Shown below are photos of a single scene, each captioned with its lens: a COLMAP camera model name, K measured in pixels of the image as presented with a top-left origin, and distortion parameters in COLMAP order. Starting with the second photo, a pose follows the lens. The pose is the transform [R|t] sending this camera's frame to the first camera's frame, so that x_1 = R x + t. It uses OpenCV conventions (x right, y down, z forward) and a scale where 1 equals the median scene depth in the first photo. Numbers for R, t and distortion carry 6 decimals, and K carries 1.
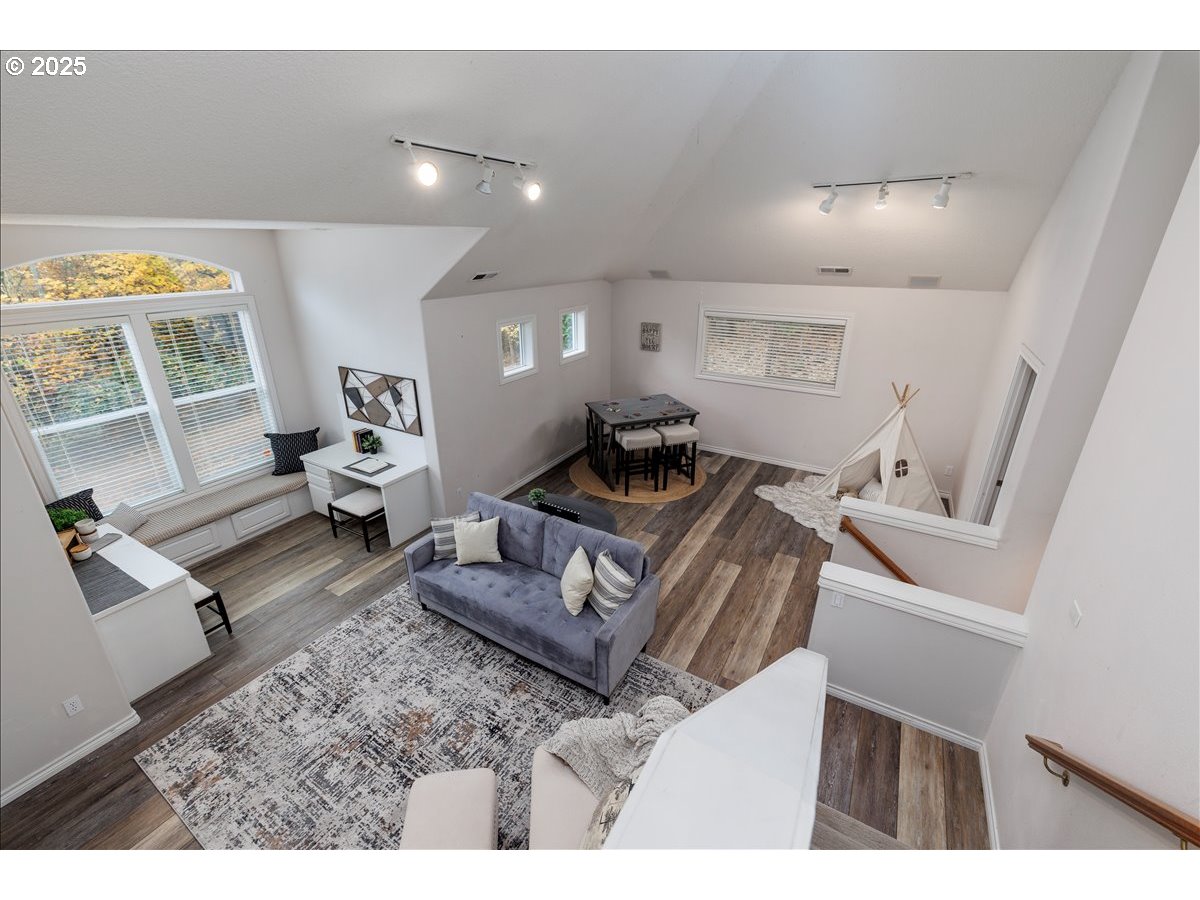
lens RADIAL K [[510.9, 0, 600.4], [0, 510.9, 445.5], [0, 0, 1]] dist [0.002358, -0.000579]
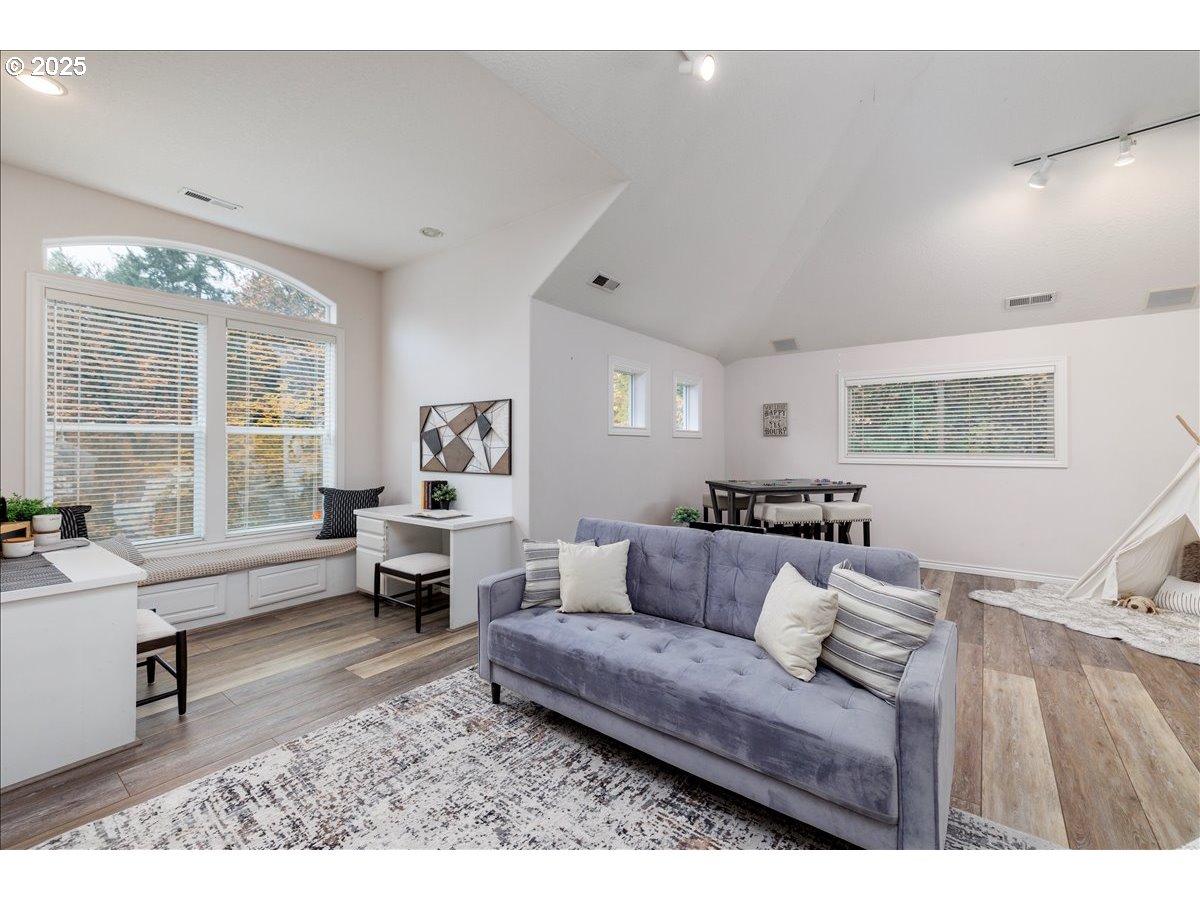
lens RADIAL K [[510.9, 0, 597.1], [0, 510.9, 446.5], [0, 0, 1]] dist [0.002358, -0.000579]
pose [[0.992477, -0.003564, -0.122382, -0.155161], [-0.042208, 0.928340, -0.369327, 0.258001], [0.114928, 0.371714, 0.921206, 0.361267]]
